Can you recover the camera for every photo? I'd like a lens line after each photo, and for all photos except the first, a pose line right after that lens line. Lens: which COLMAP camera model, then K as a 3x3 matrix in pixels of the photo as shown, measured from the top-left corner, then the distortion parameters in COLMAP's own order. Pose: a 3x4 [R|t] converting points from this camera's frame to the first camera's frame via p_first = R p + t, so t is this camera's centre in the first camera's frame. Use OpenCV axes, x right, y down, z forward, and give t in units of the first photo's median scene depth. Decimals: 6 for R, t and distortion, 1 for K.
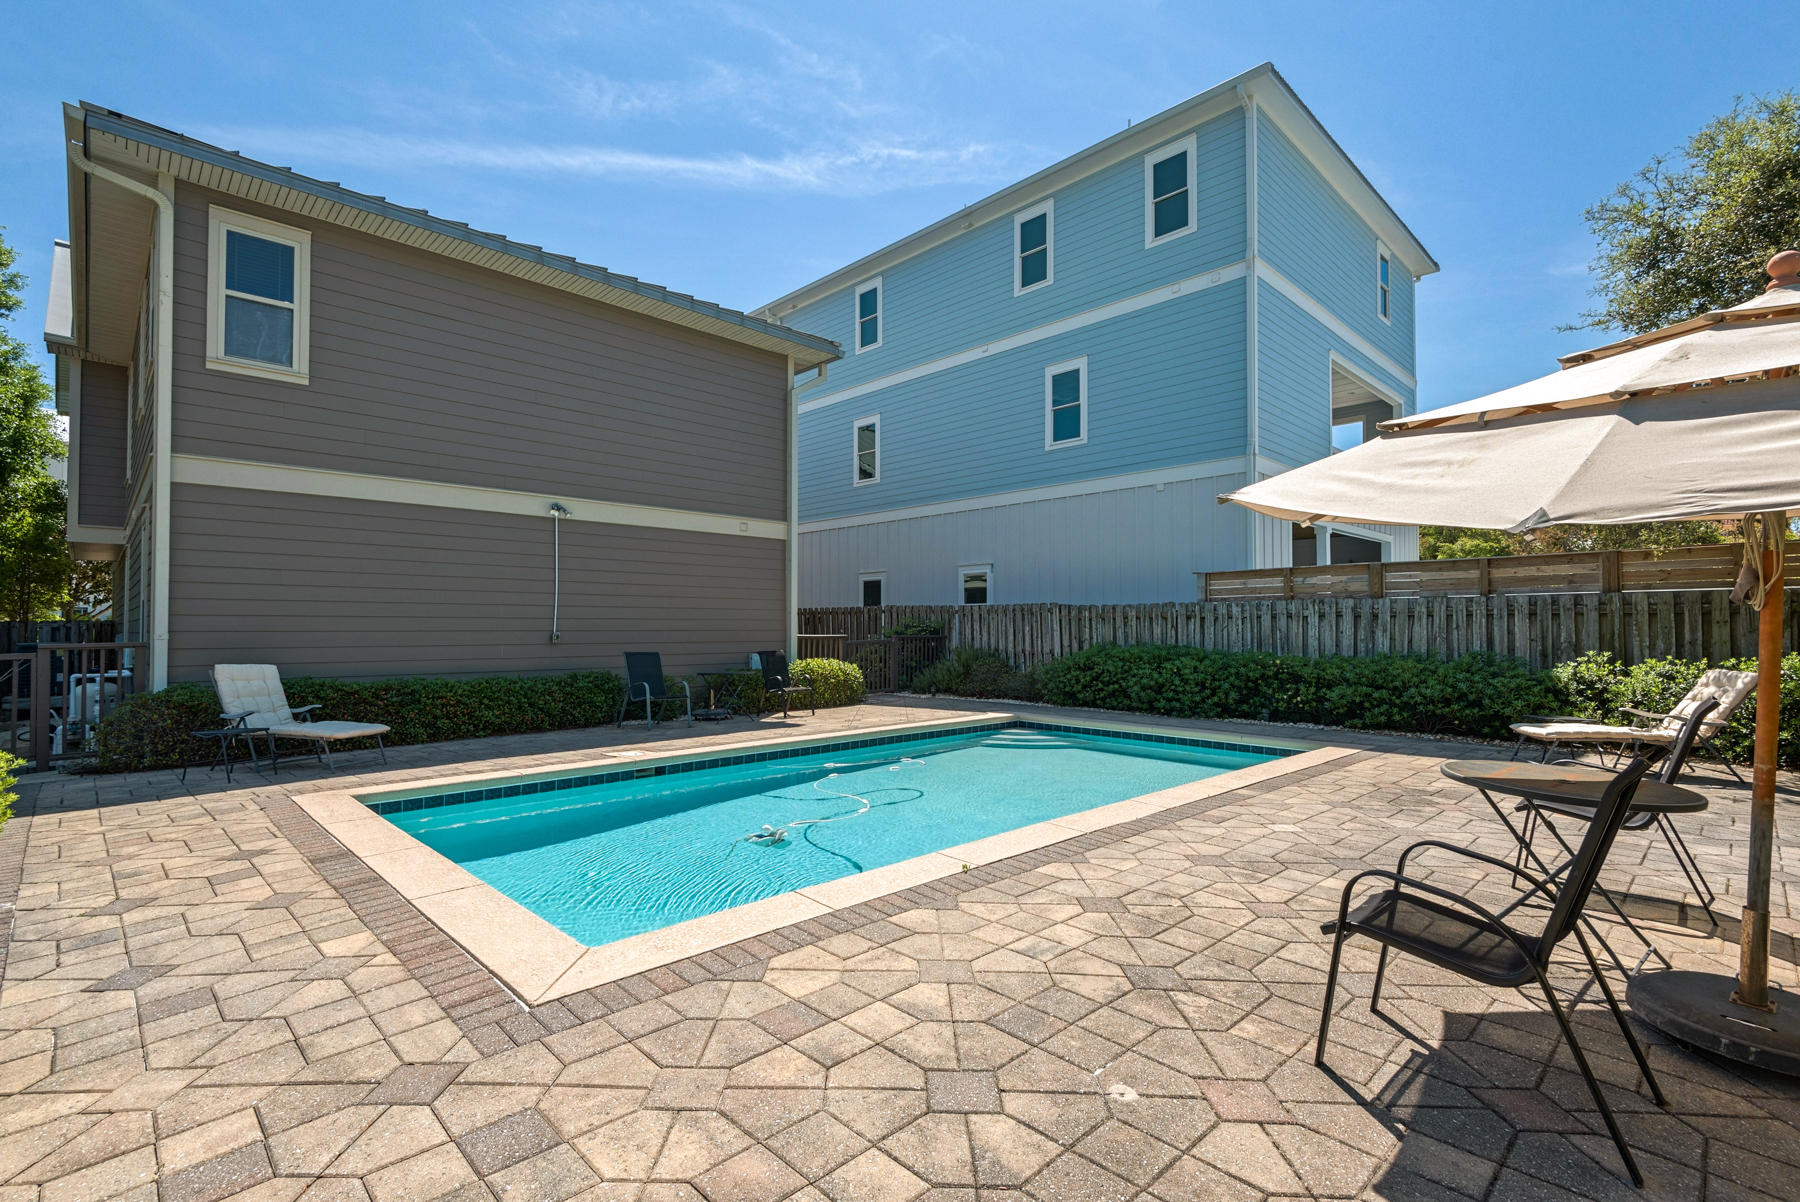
lens RADIAL K [[806.2, 0, 902.6], [0, 806.2, 618.1], [0, 0, 1]] dist [0.003535, -0.018707]
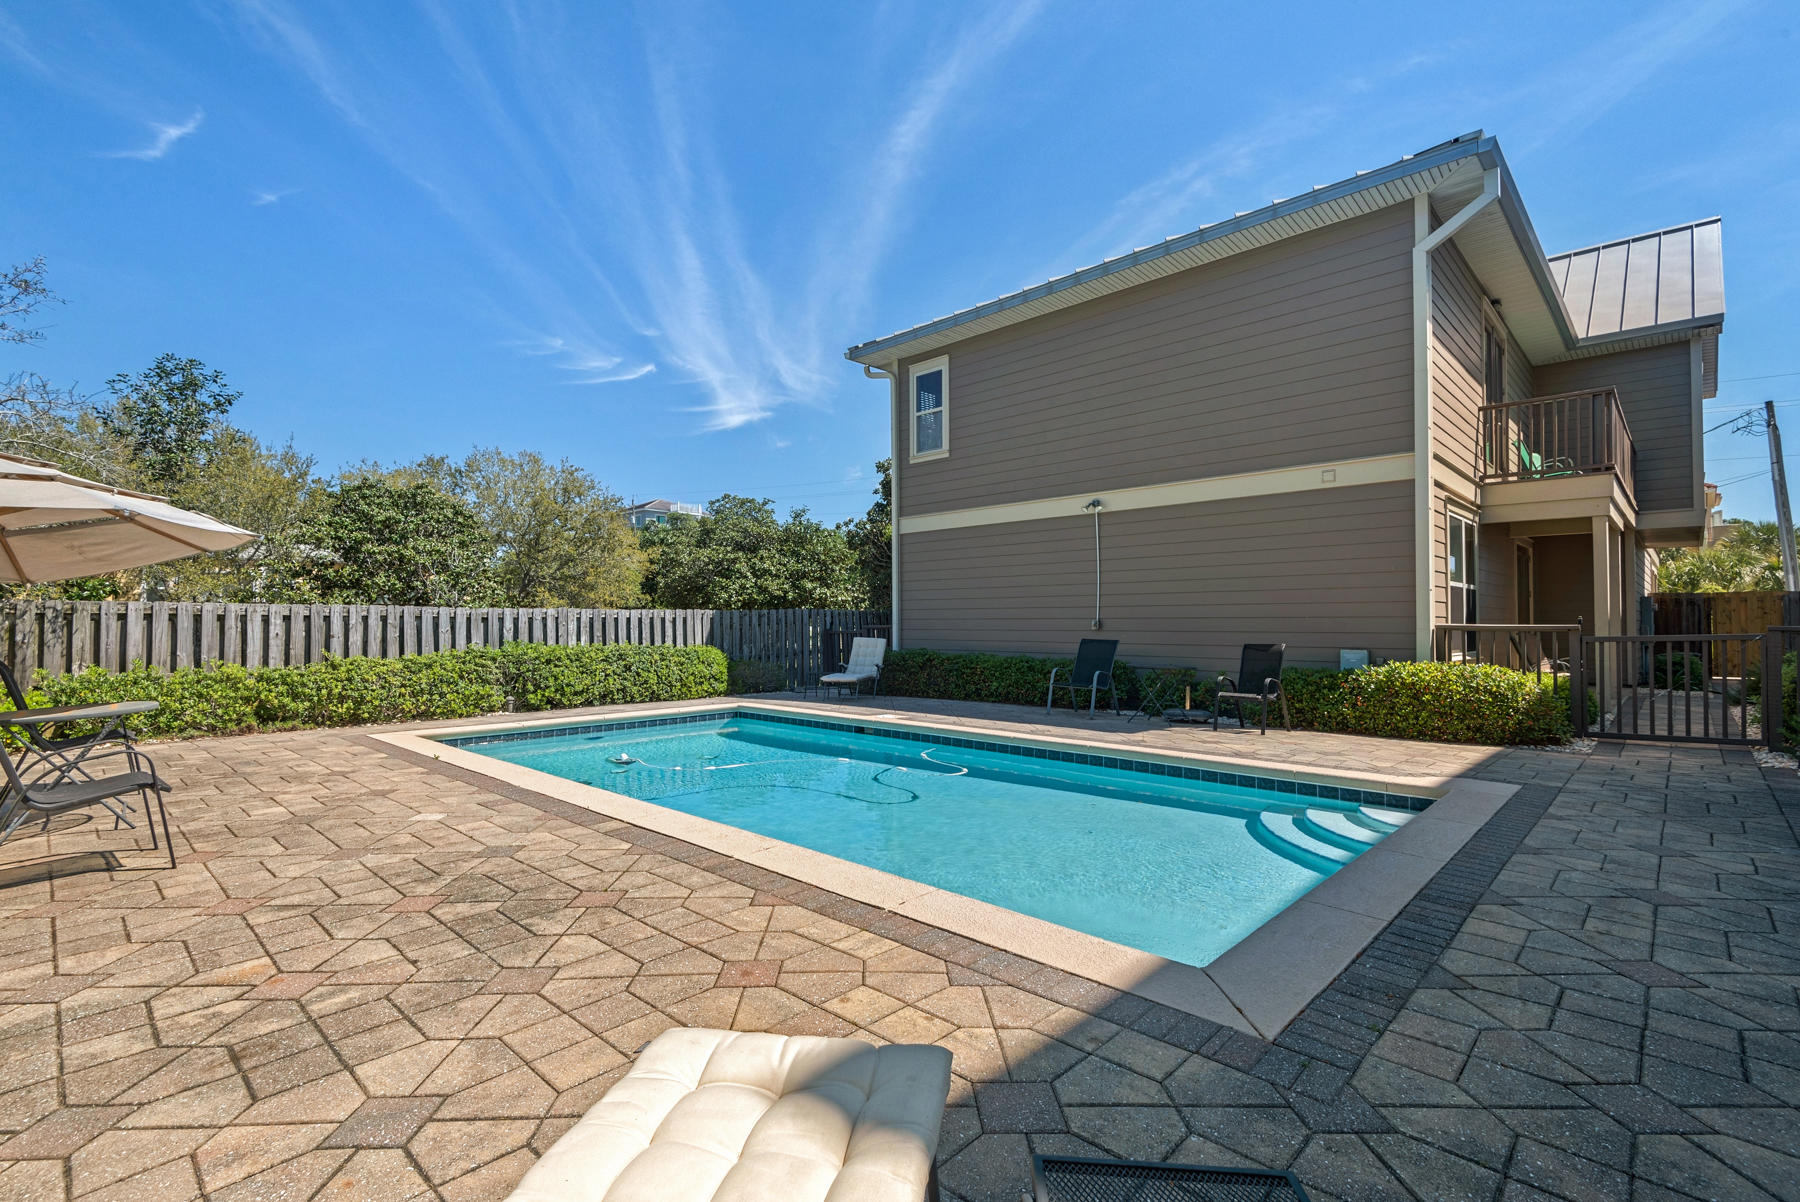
lens RADIAL K [[817.5, 0, 886.1], [0, 817.5, 611.6], [0, 0, 1]] dist [0.023303, -0.020588]
pose [[0.006064, -0.010627, -0.999925, 0.596396], [0.015948, 0.999817, -0.010529, 0.012869], [0.999854, -0.015883, 0.006233, 0.643837]]
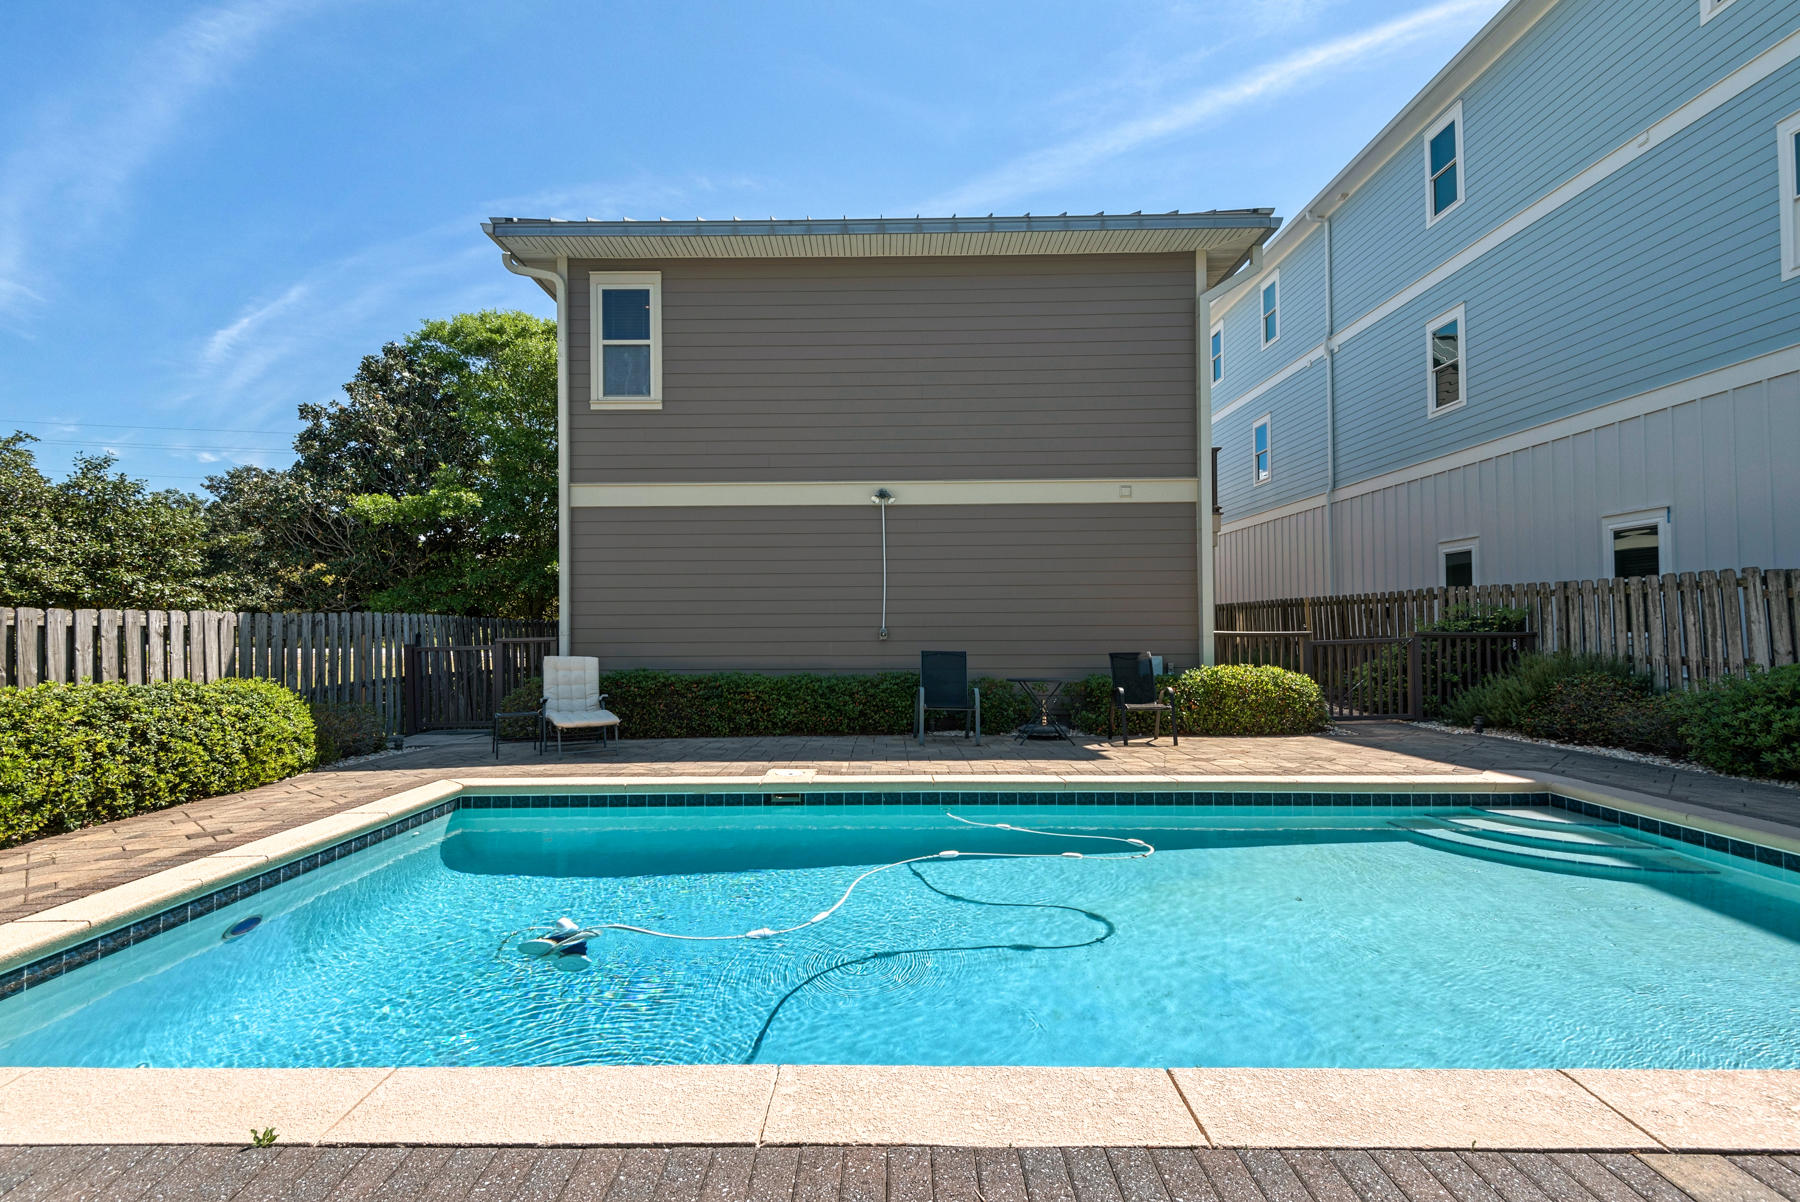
lens RADIAL K [[817.5, 0, 886.1], [0, 817.5, 611.6], [0, 0, 1]] dist [0.023303, -0.020588]
pose [[0.699250, -0.017831, -0.714655, 0.219306], [0.015146, 0.999834, -0.010127, 0.007387], [0.714717, -0.003743, 0.699404, 0.311533]]
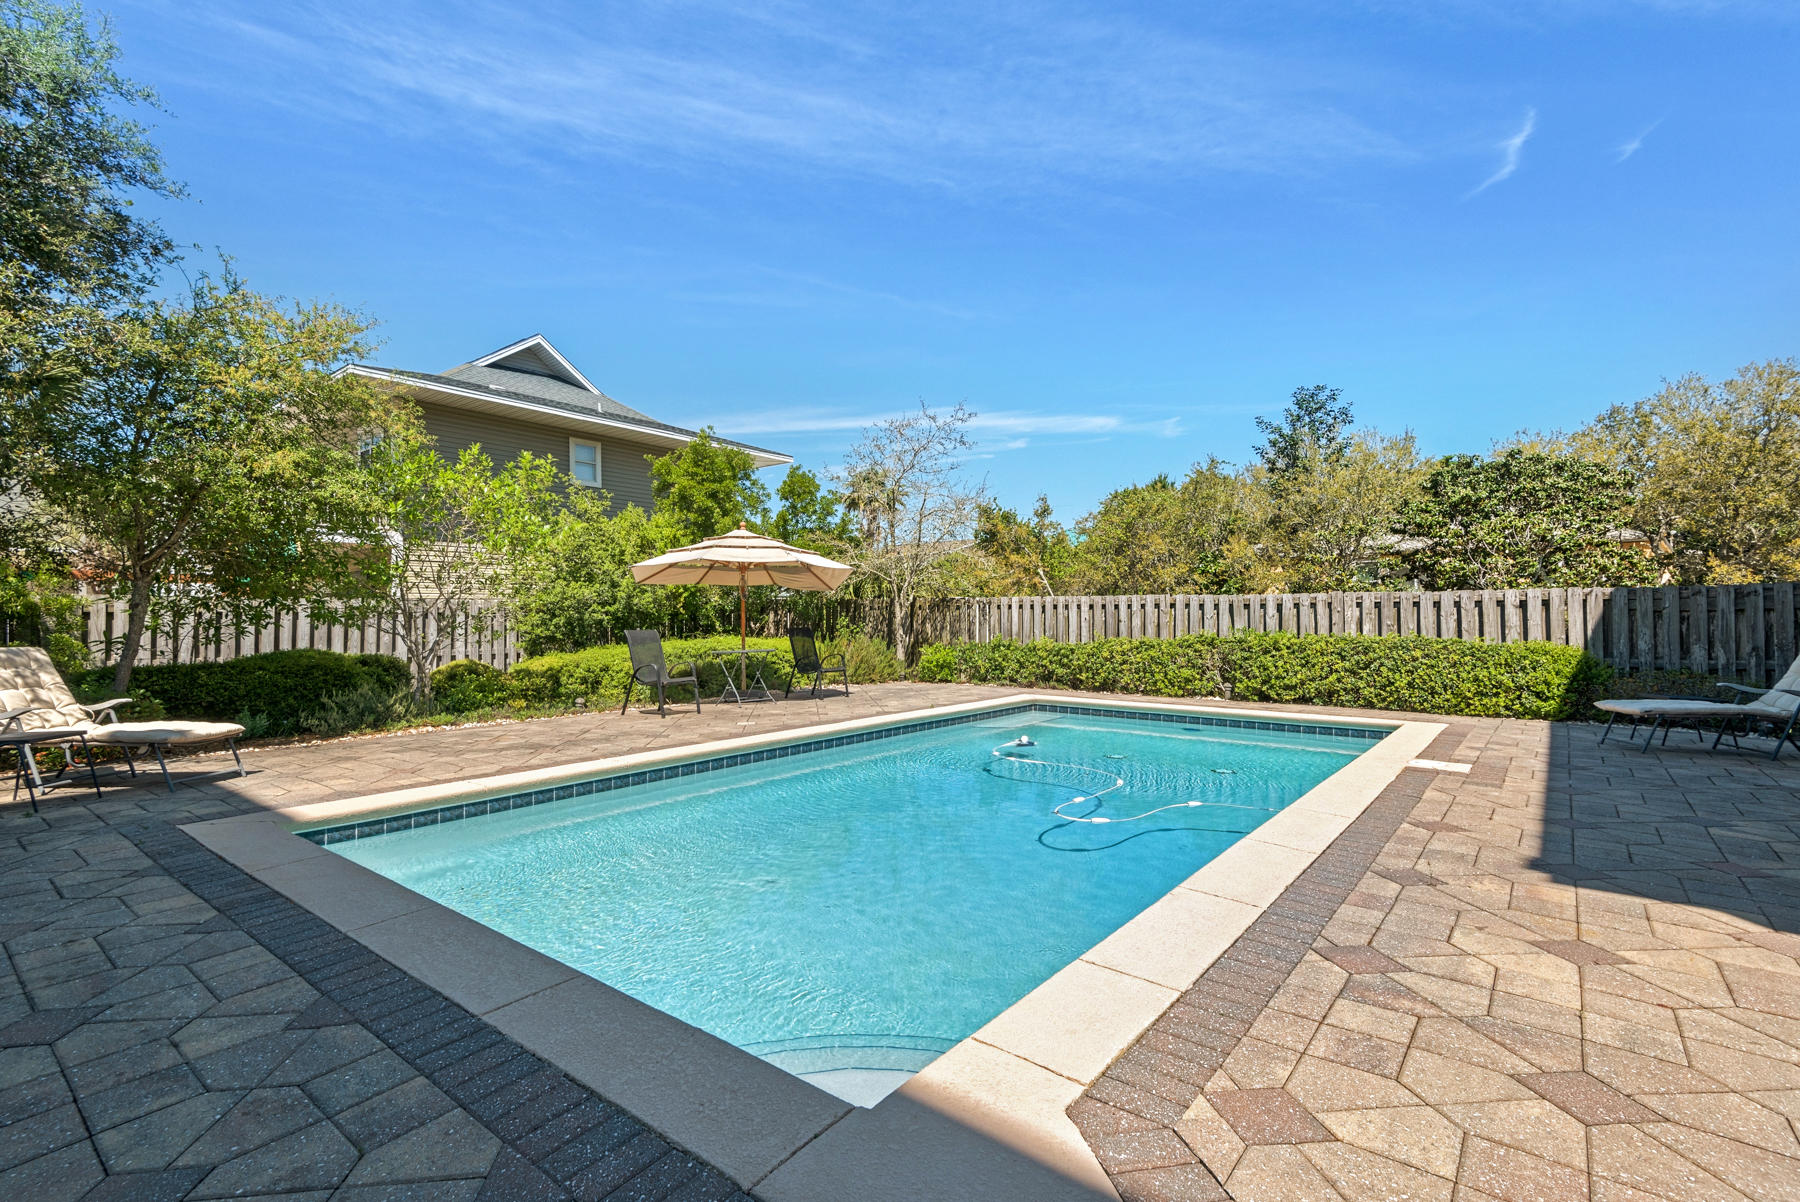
lens RADIAL K [[840.7, 0, 892.2], [0, 840.7, 567.3], [0, 0, 1]] dist [0.005118, 0.000984]
pose [[-0.995287, -0.001922, -0.096956, 0.148215], [0.004569, 0.997764, -0.066682, 0.023278], [0.096867, -0.066811, -0.993052, 1.118892]]
